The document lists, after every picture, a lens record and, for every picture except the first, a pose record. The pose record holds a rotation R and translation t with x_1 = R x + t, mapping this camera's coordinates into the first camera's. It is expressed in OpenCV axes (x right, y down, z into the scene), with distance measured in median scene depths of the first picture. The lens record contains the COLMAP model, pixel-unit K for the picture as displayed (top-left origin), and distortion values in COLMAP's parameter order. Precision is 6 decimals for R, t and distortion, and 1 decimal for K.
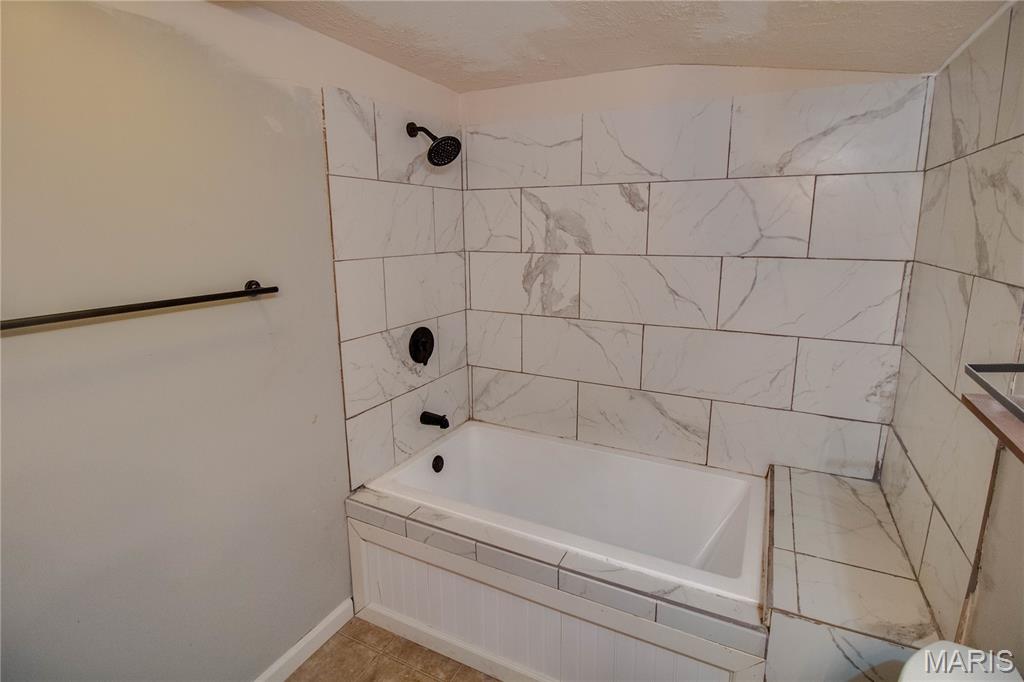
lens RADIAL K [[494.2, 0, 516.3], [0, 494.2, 323.3], [0, 0, 1]] dist [-0.001901, -0.009522]
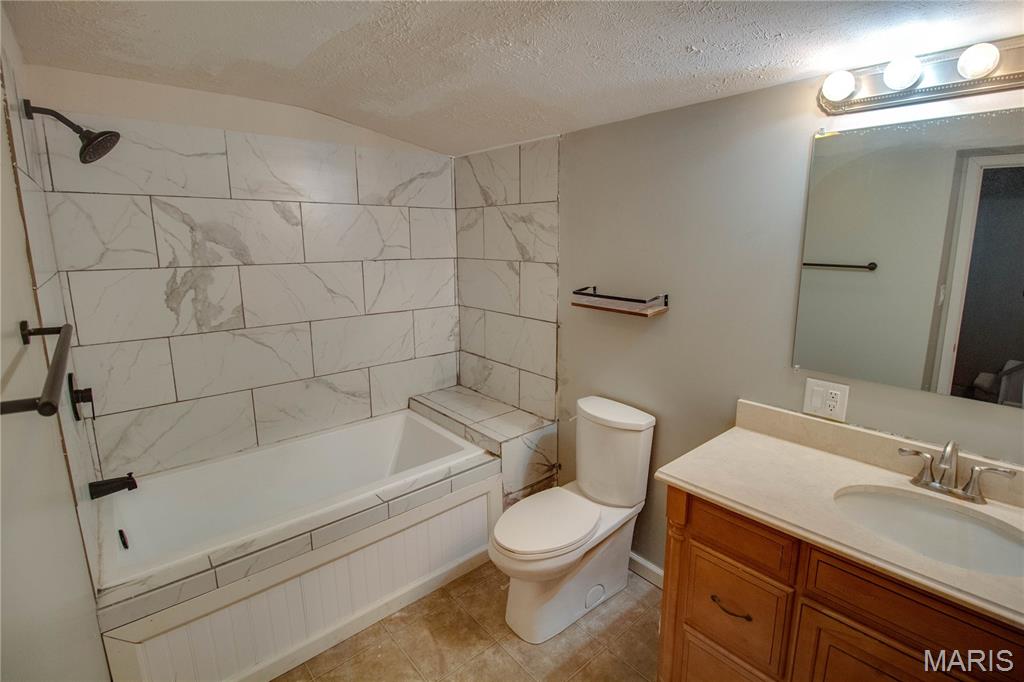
lens RADIAL K [[494.2, 0, 516.3], [0, 494.2, 323.3], [0, 0, 1]] dist [-0.001901, -0.009522]
pose [[0.372402, -0.157965, 0.914529, -0.616600], [0.172808, 0.979977, 0.098901, -0.023728], [-0.911841, 0.121207, 0.392243, 0.084821]]
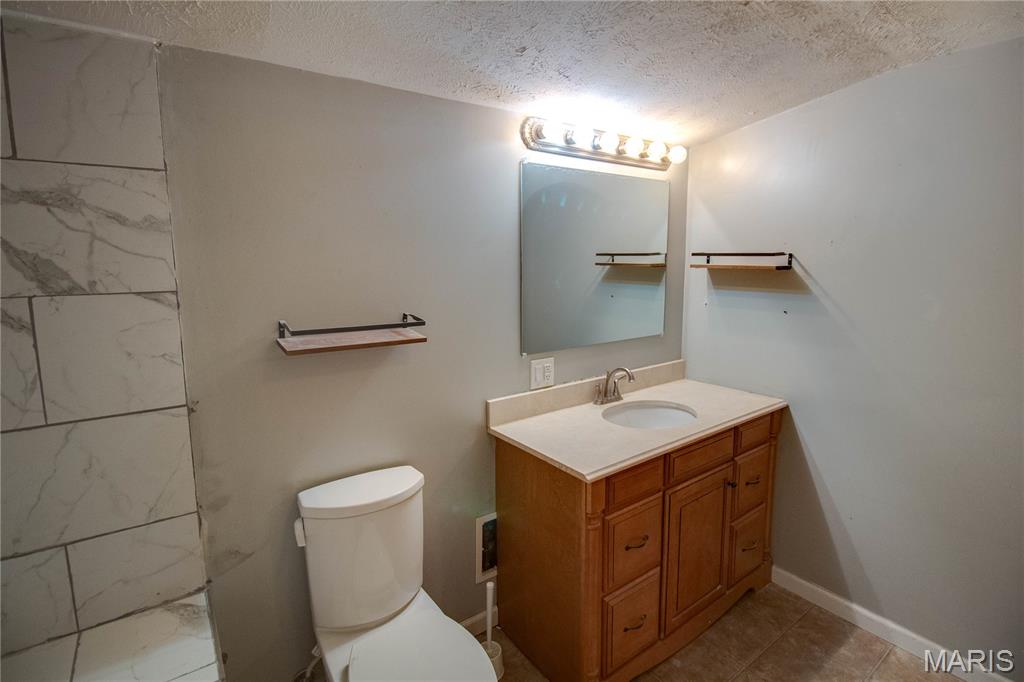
lens RADIAL K [[494.2, 0, 516.3], [0, 494.2, 323.3], [0, 0, 1]] dist [-0.001901, -0.009522]
pose [[-0.900691, -0.048453, 0.431751, -0.160519], [0.088607, 0.952388, 0.291729, -0.124396], [-0.425329, 0.301014, -0.853514, 0.738005]]
